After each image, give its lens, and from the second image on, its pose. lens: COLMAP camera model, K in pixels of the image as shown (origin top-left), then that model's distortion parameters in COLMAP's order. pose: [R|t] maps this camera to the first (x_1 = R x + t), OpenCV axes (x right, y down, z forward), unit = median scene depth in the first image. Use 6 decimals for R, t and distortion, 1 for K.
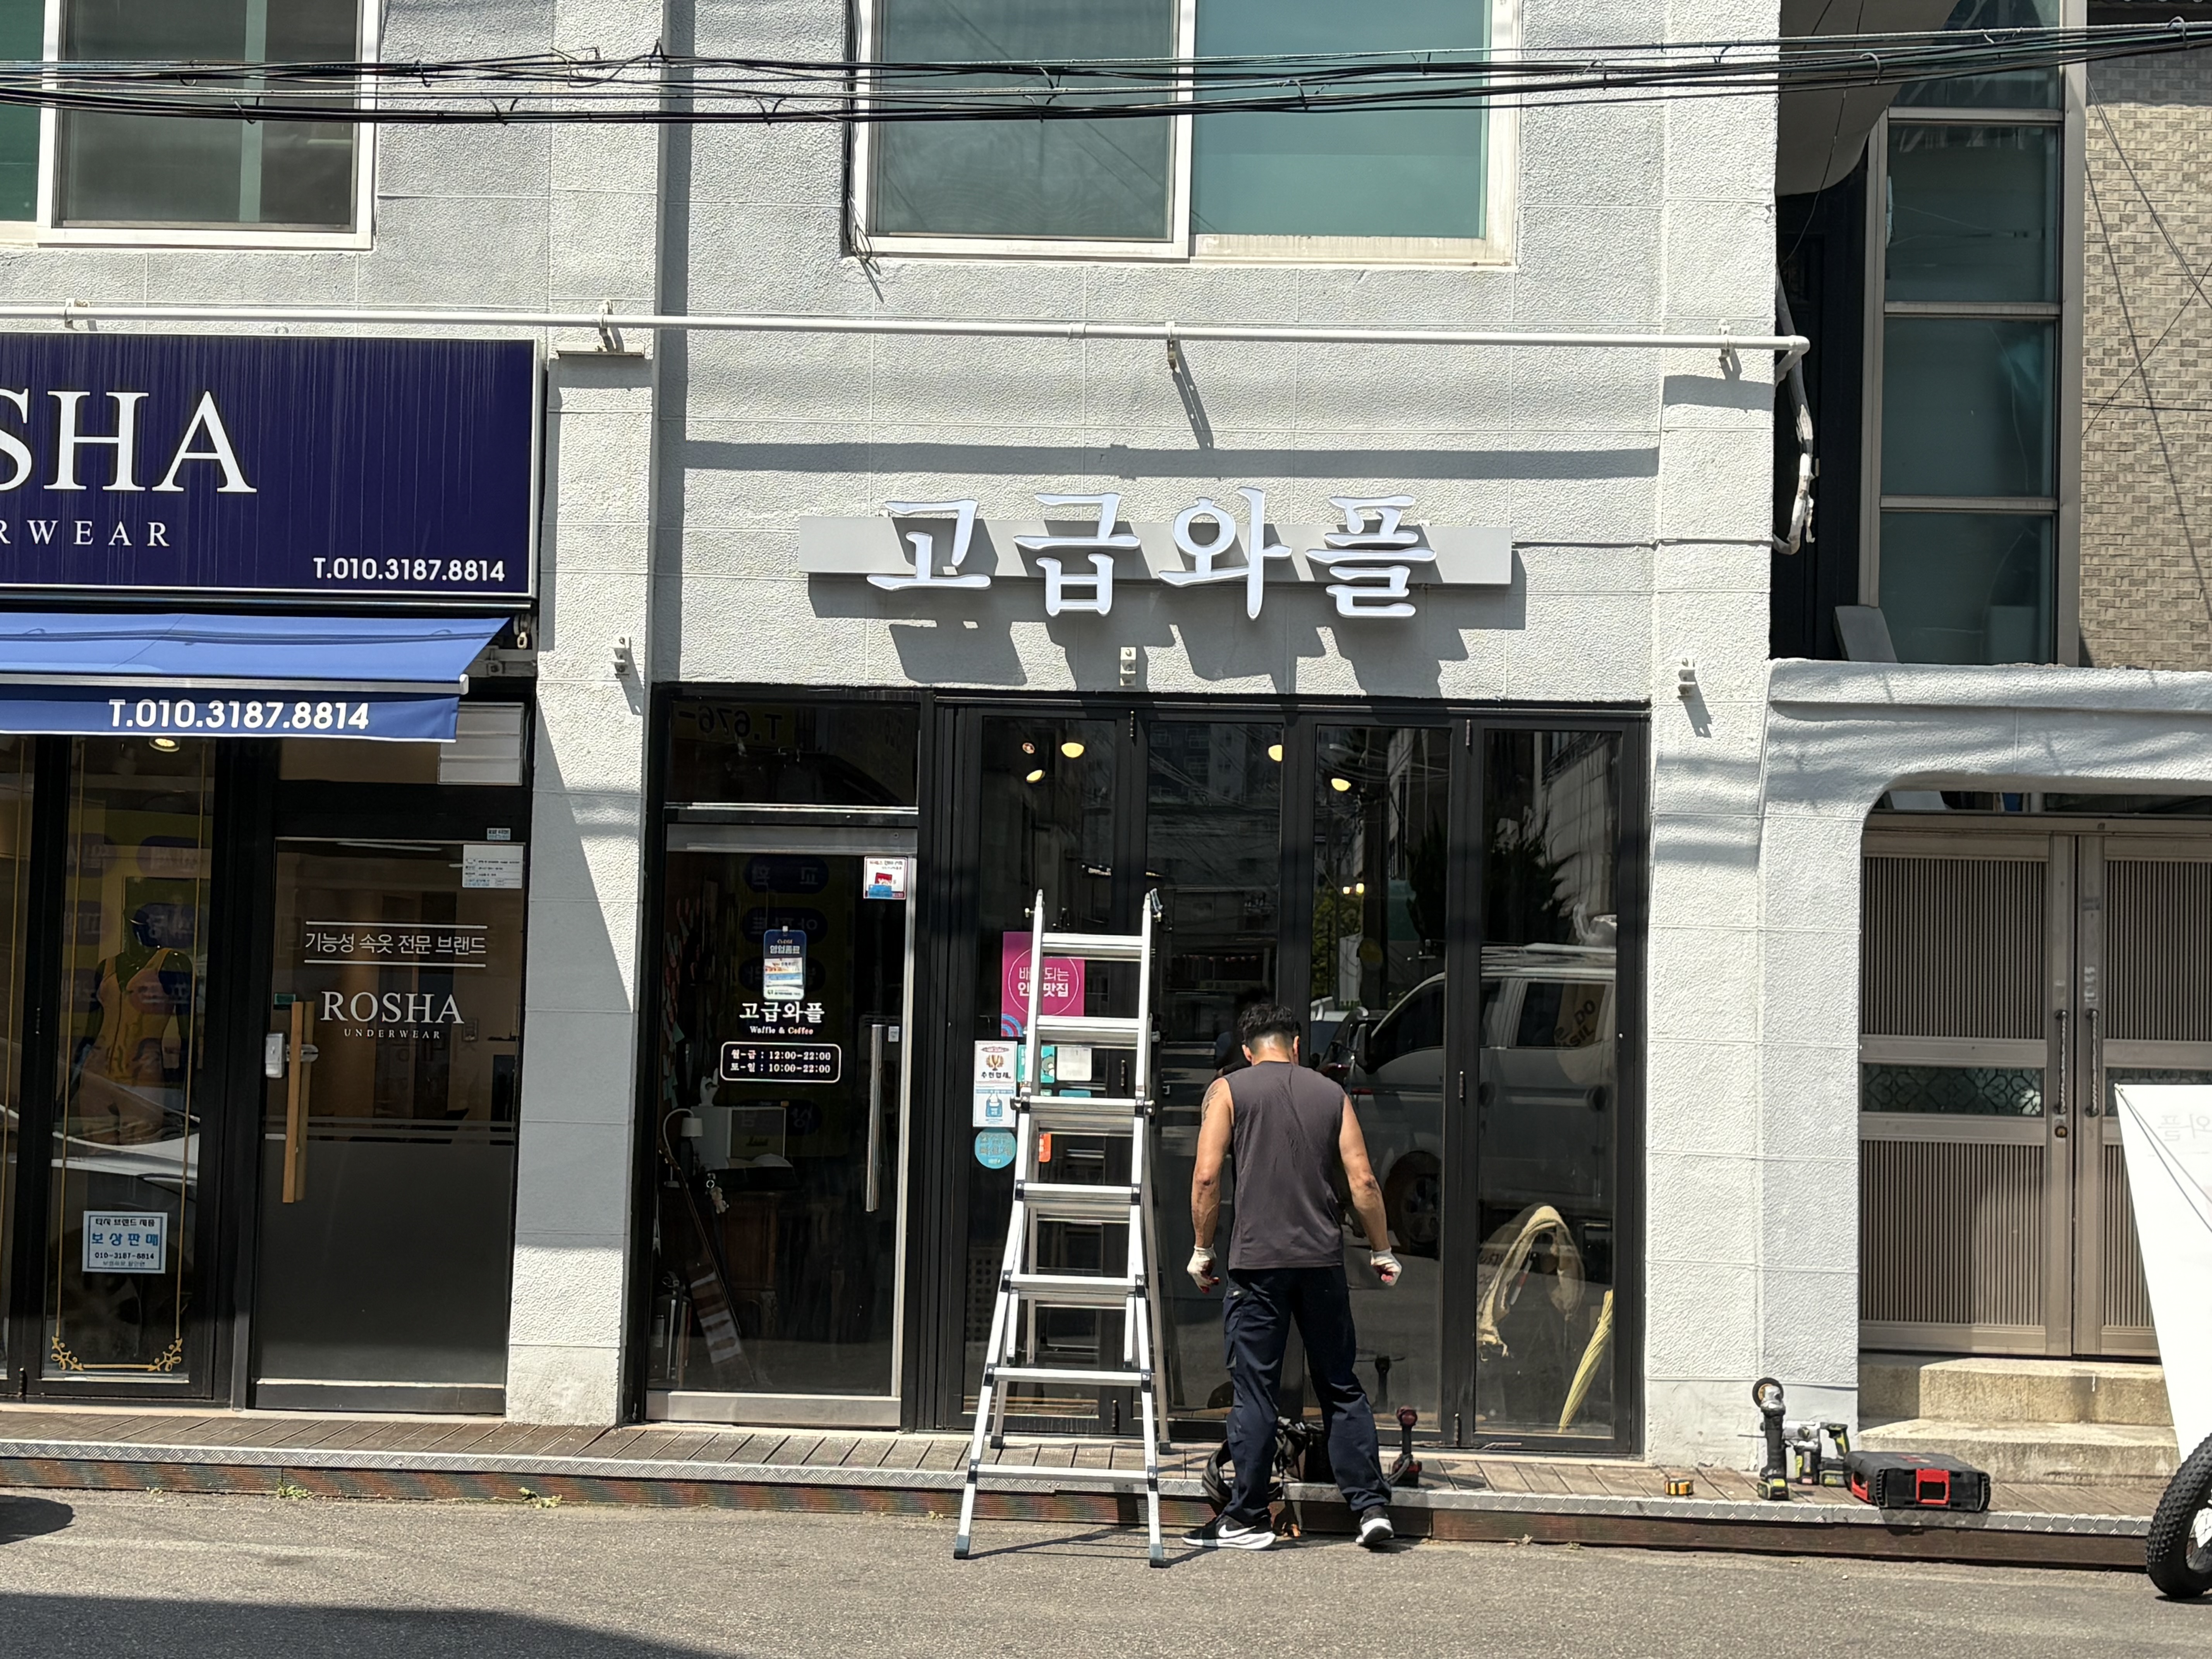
lens RADIAL K [[3210.4, 0, 1106.7], [0, 3210.4, 826.9], [0, 0, 1]] dist [0.047699, 0.000000]
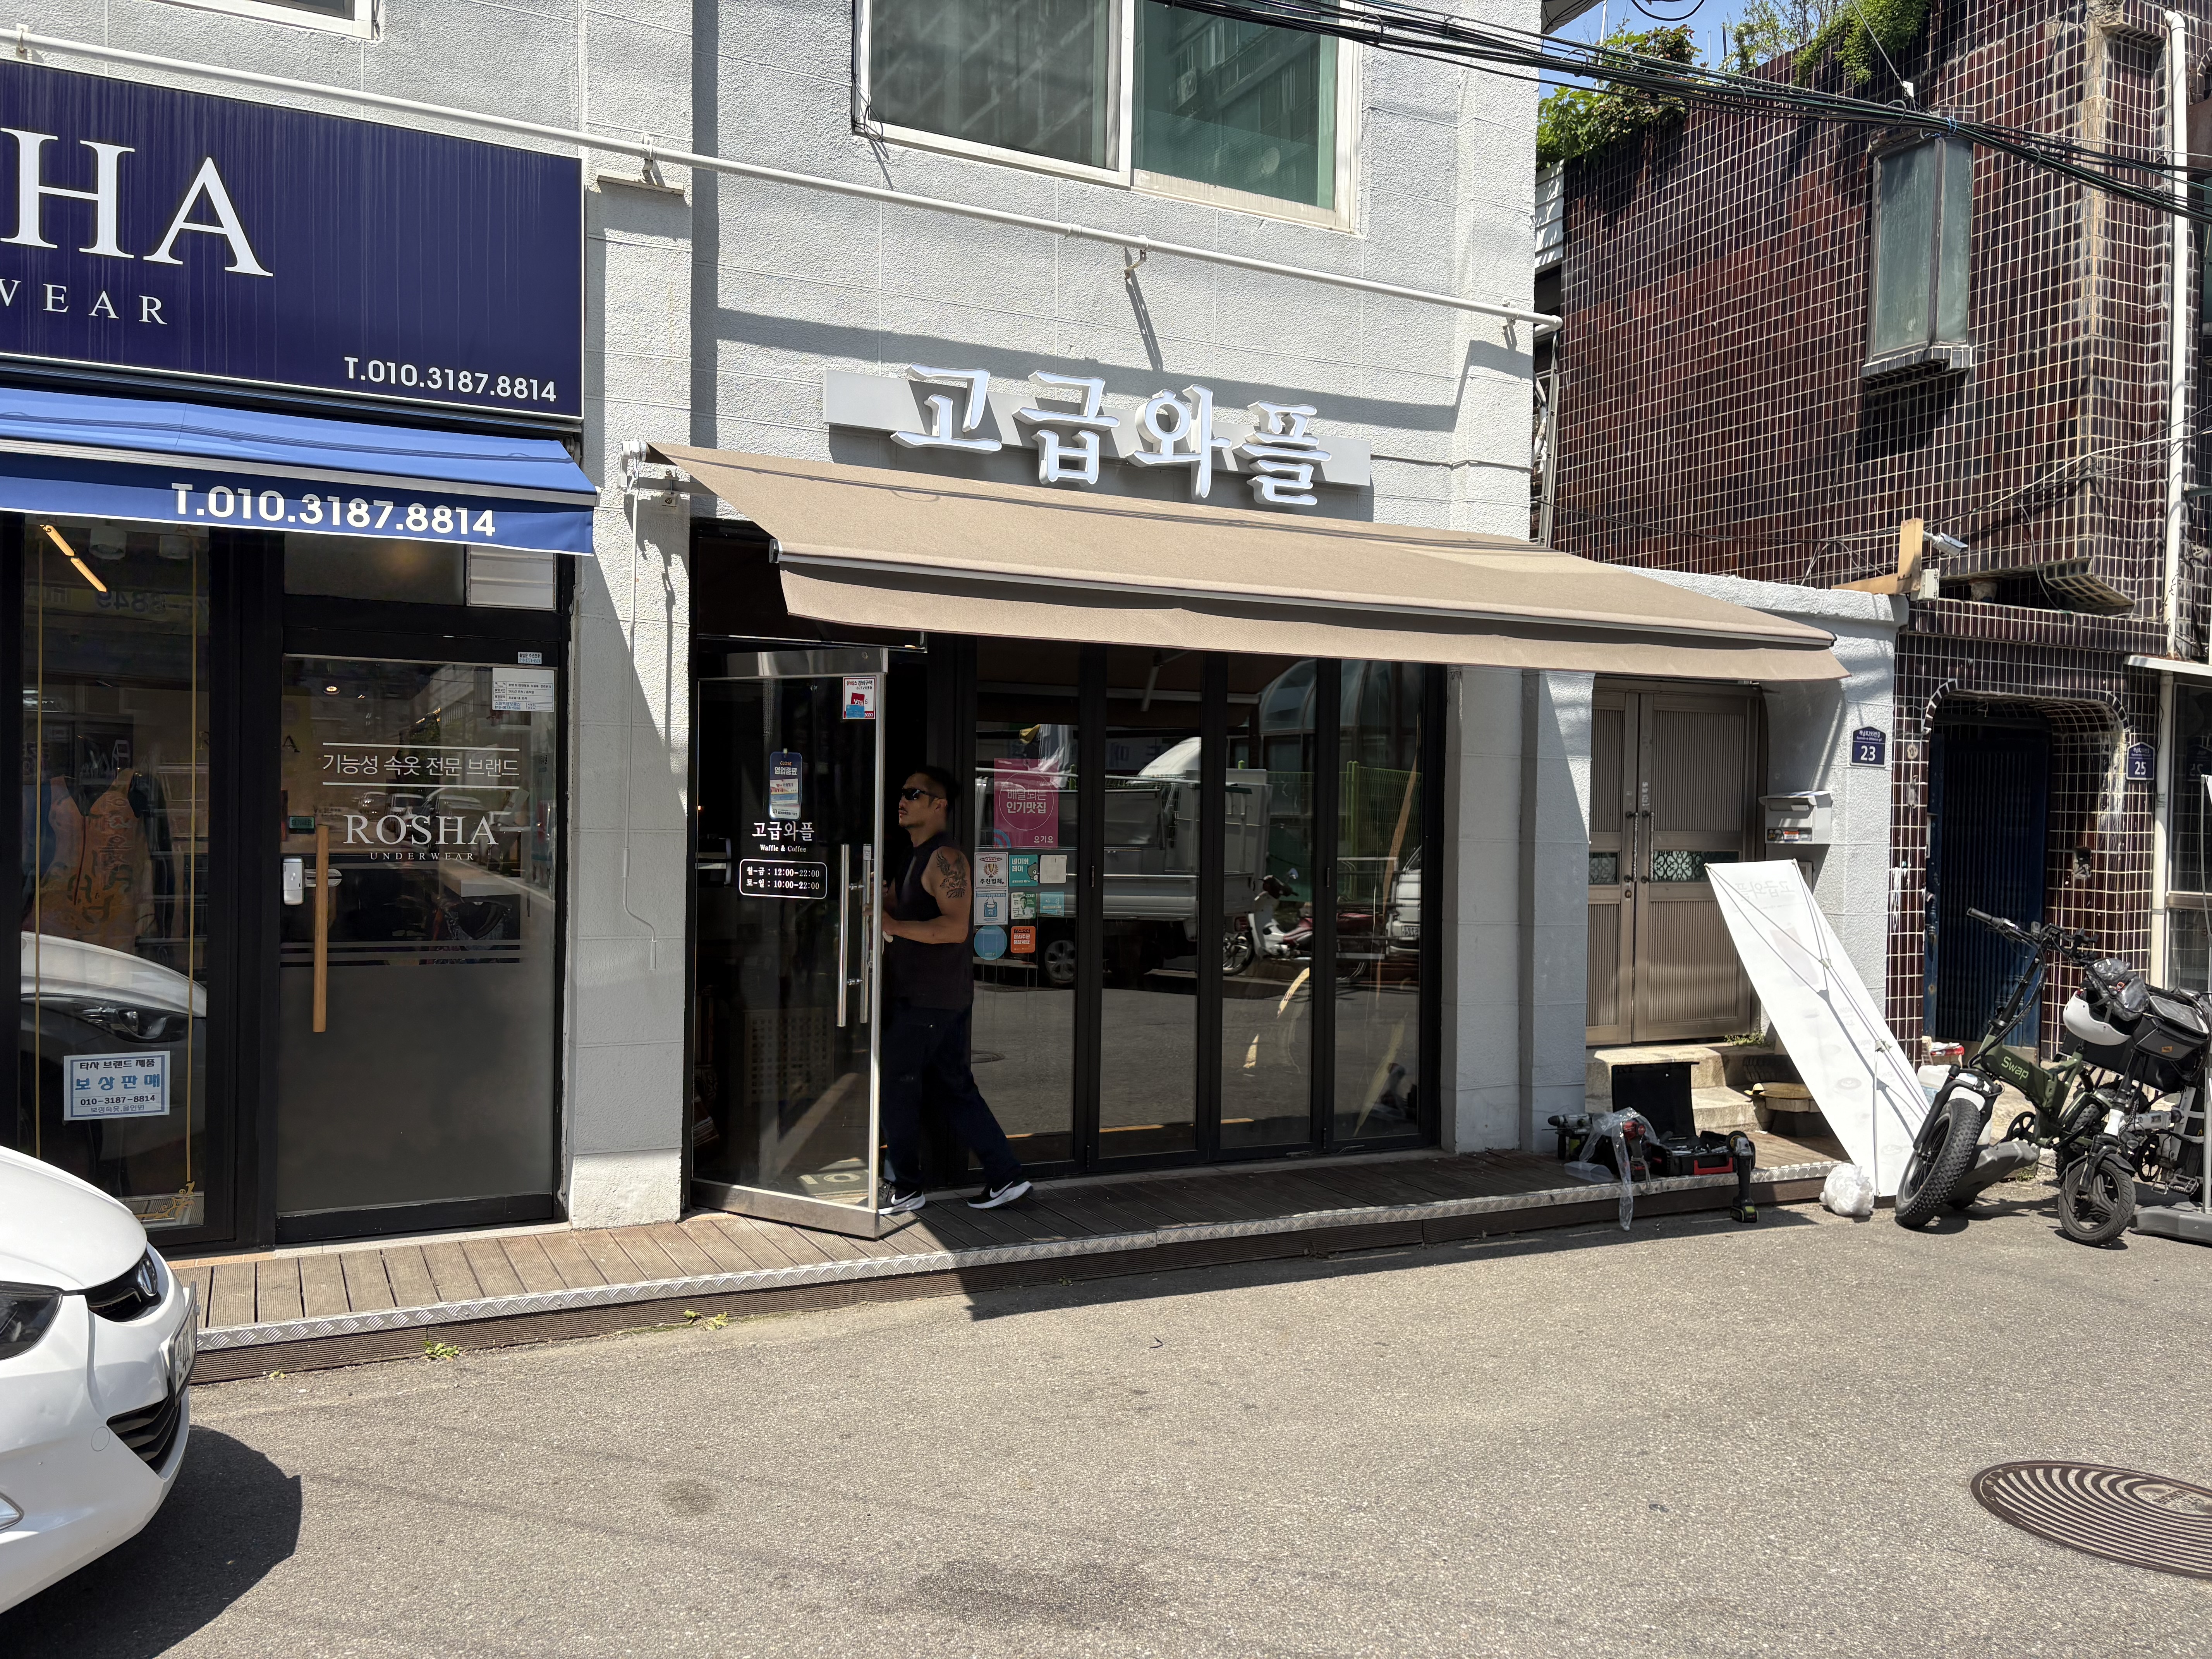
lens RADIAL K [[1685.6, 0, 1103.3], [0, 1685.6, 837.6], [0, 0, 1]] dist [0.013787, -0.012781]
pose [[0.879491, -0.018715, 0.475547, -0.288091], [-0.022063, 0.996549, 0.080021, 0.012266], [-0.475404, -0.080870, 0.876043, 0.448372]]
